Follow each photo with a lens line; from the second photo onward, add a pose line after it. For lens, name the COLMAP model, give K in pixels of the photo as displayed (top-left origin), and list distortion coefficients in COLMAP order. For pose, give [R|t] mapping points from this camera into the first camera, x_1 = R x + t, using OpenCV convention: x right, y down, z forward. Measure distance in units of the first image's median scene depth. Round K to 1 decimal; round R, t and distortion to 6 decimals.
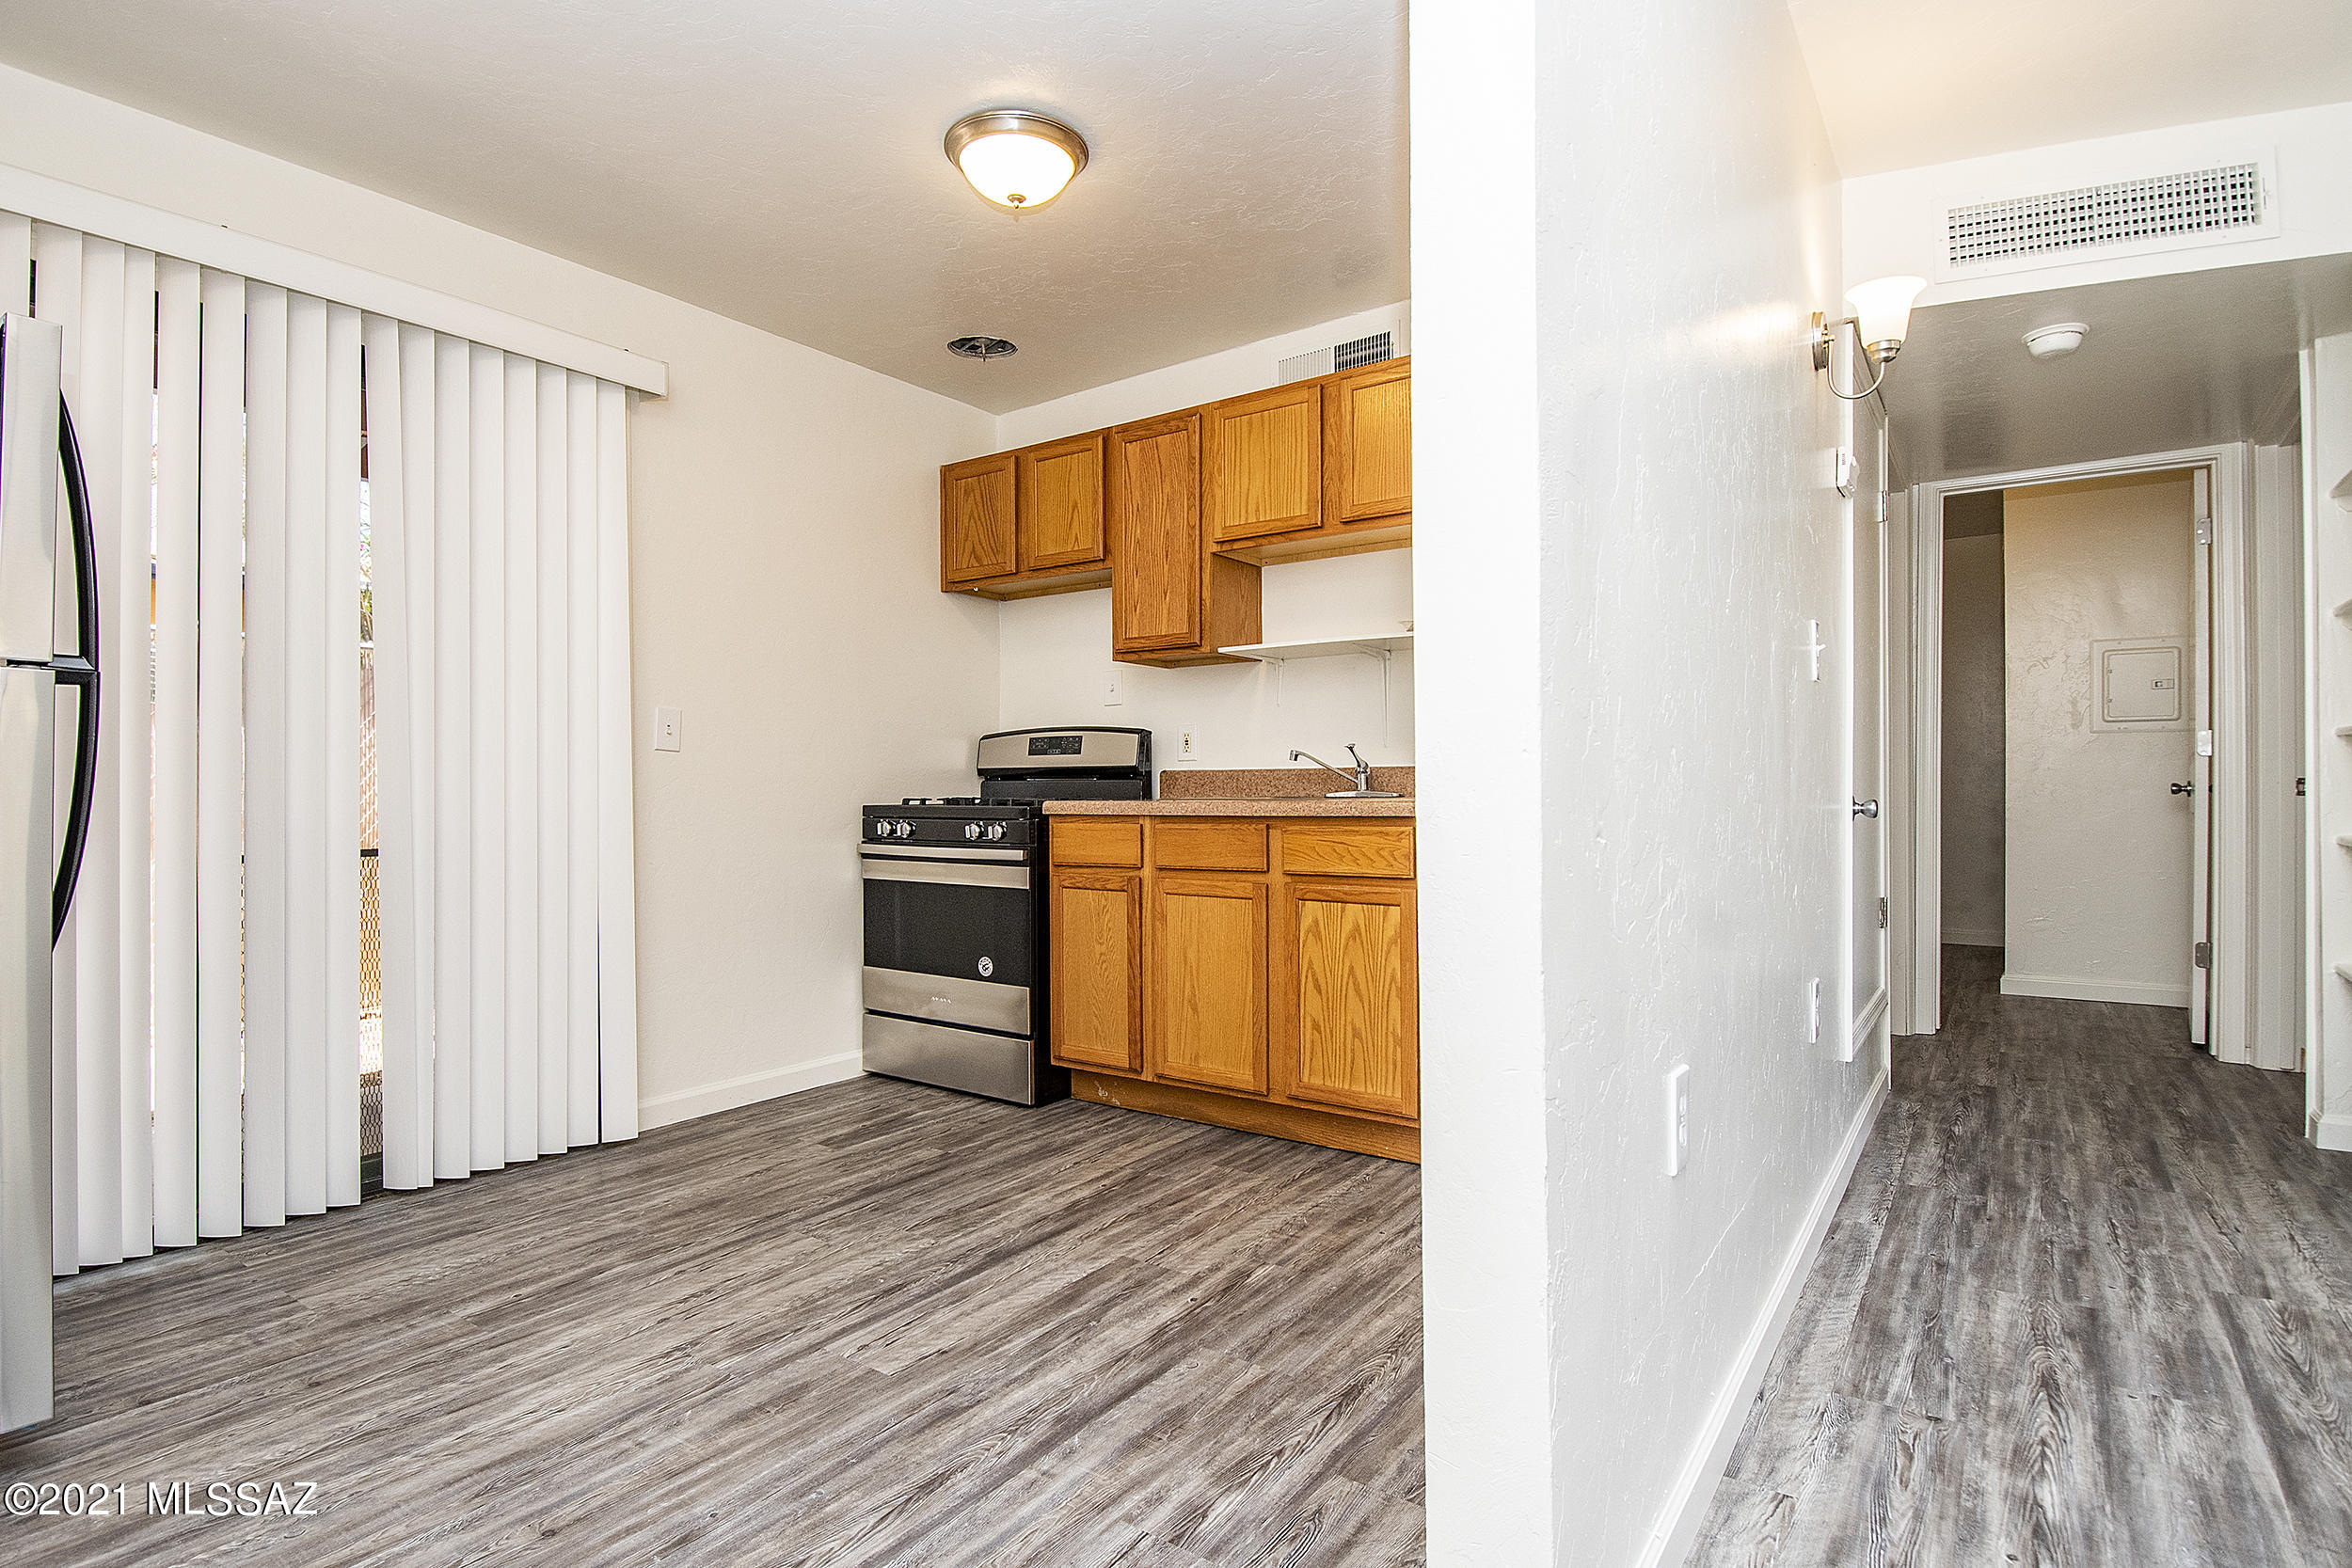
lens RADIAL K [[1216.6, 0, 1152.2], [0, 1216.6, 763.1], [0, 0, 1]] dist [0.021084, -0.024453]
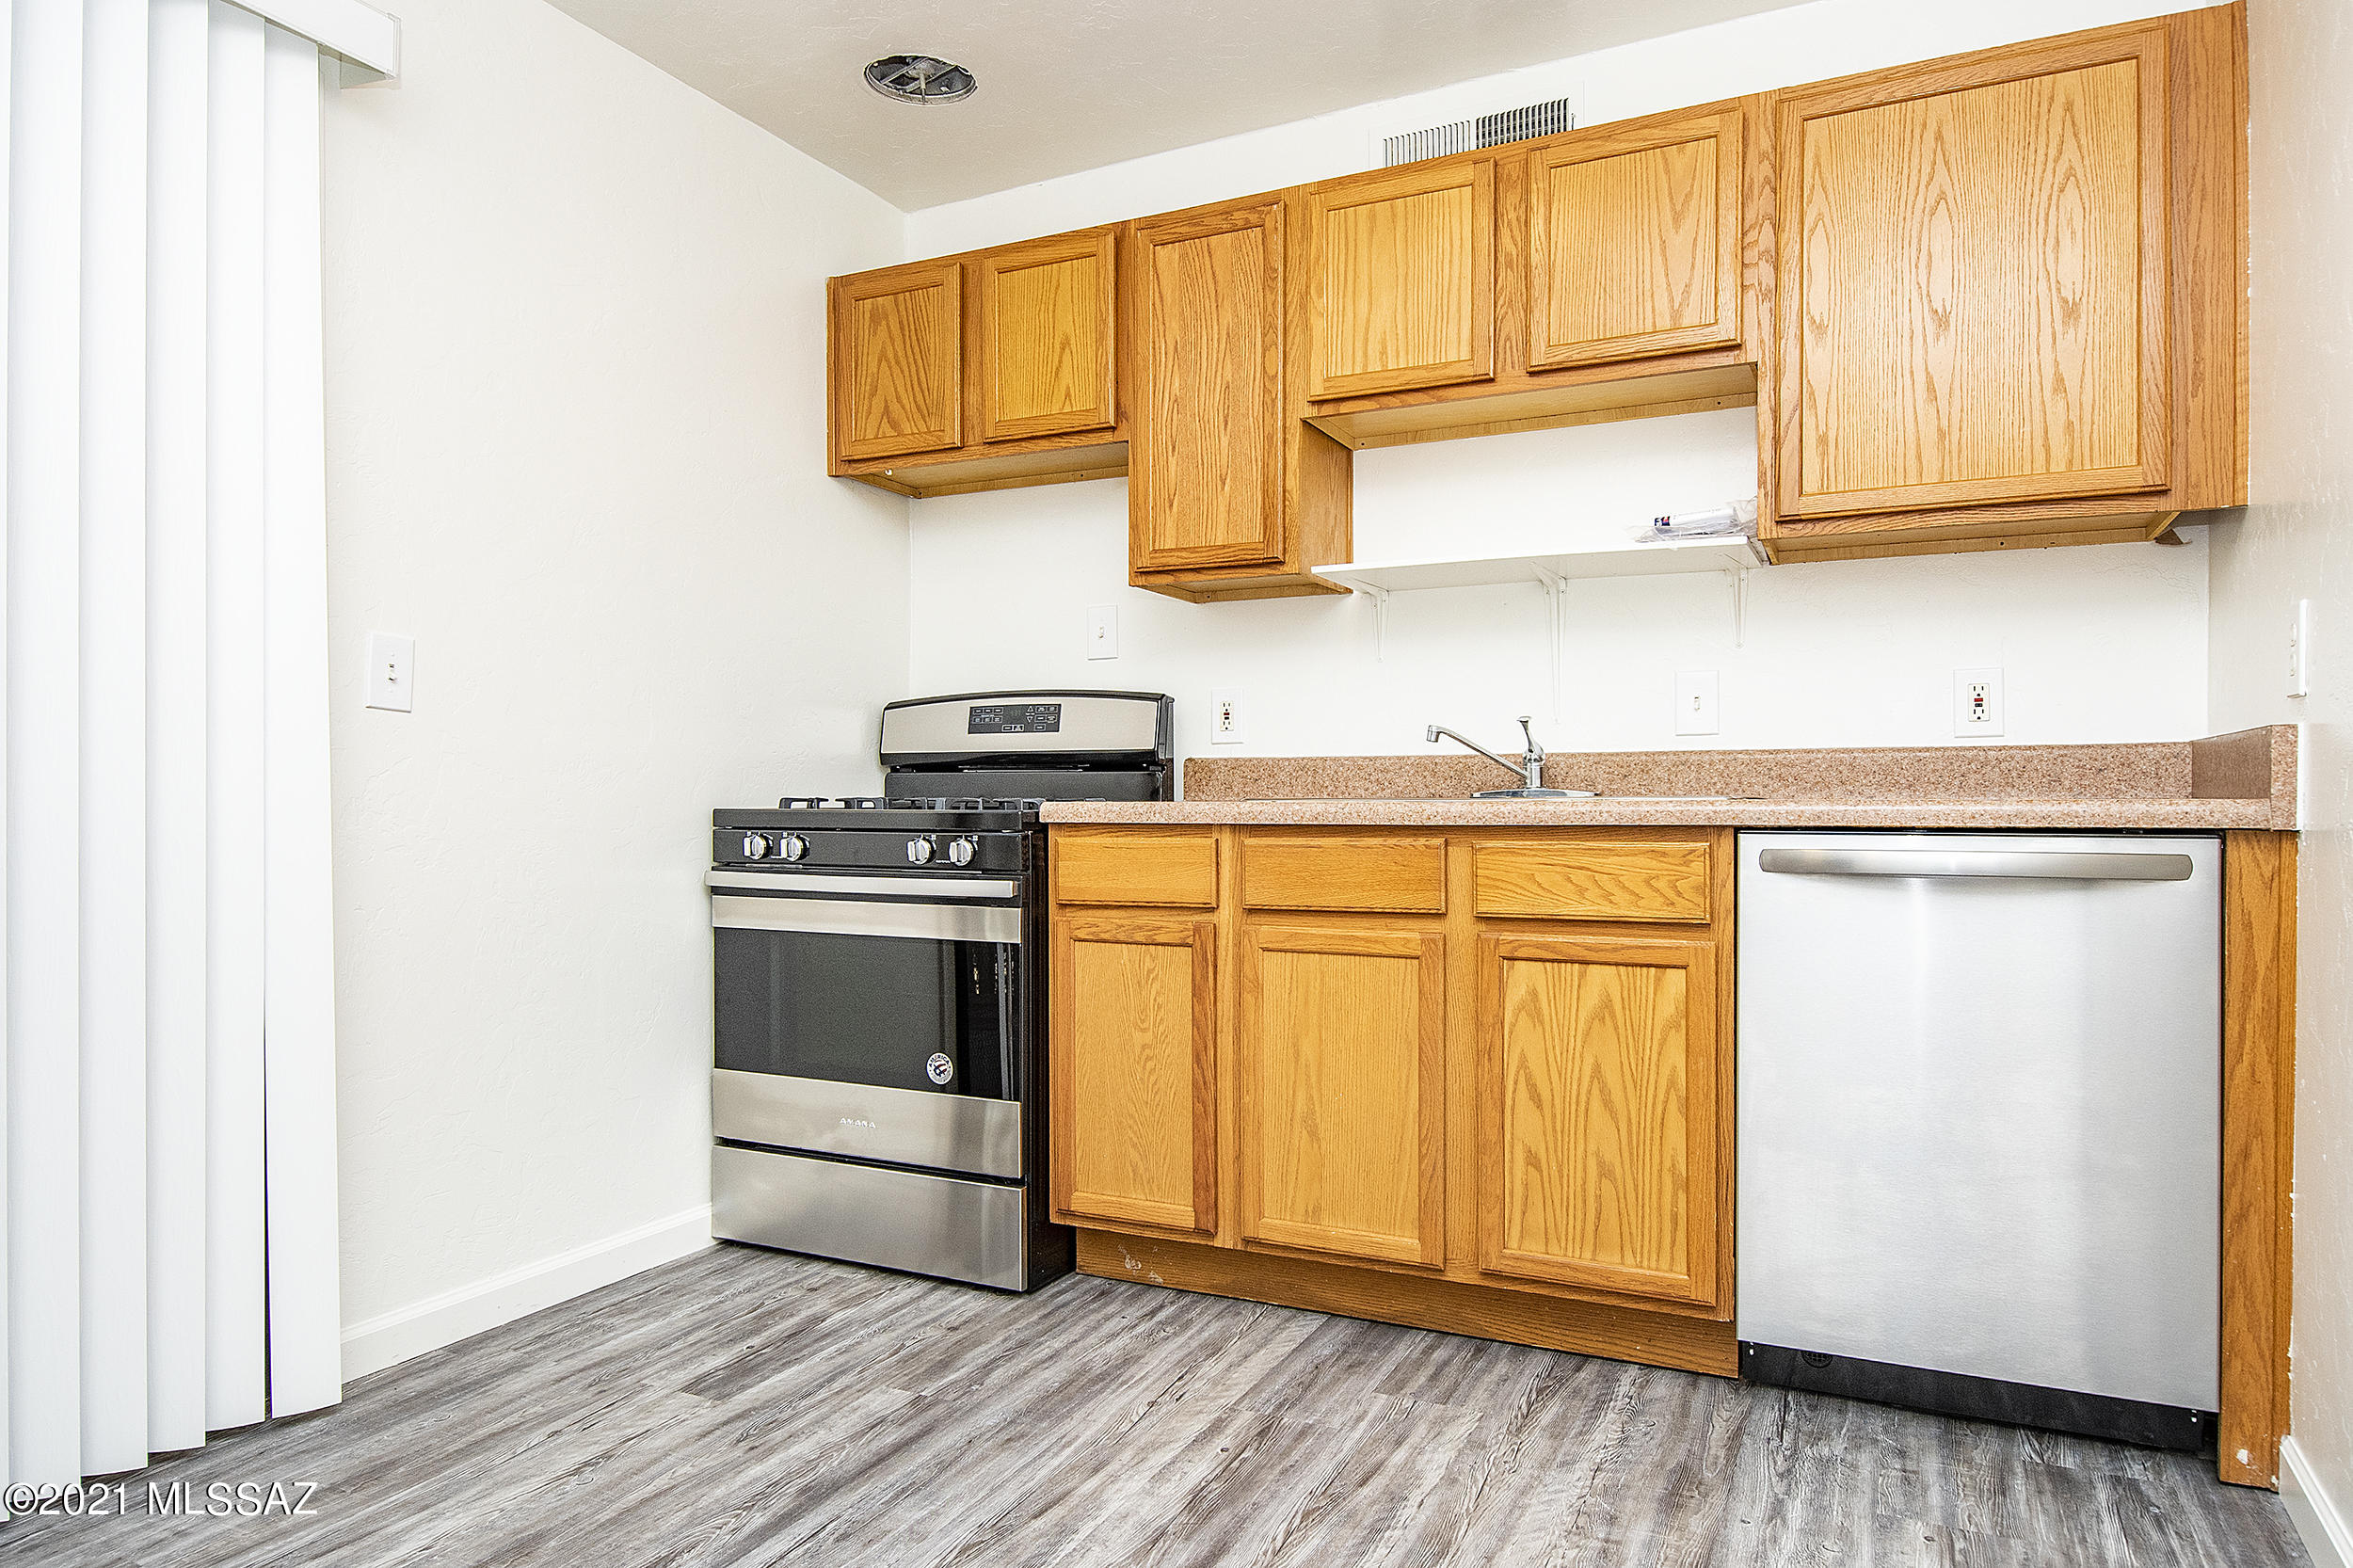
lens RADIAL K [[1438.5, 0, 1176.5], [0, 1438.5, 784.0], [0, 0, 1]] dist [0.024309, -0.027022]
pose [[0.981806, 0.007469, 0.189738, -0.163374], [-0.009267, 0.999920, 0.008588, 0.015194], [-0.189659, -0.010190, 0.981797, 0.265996]]
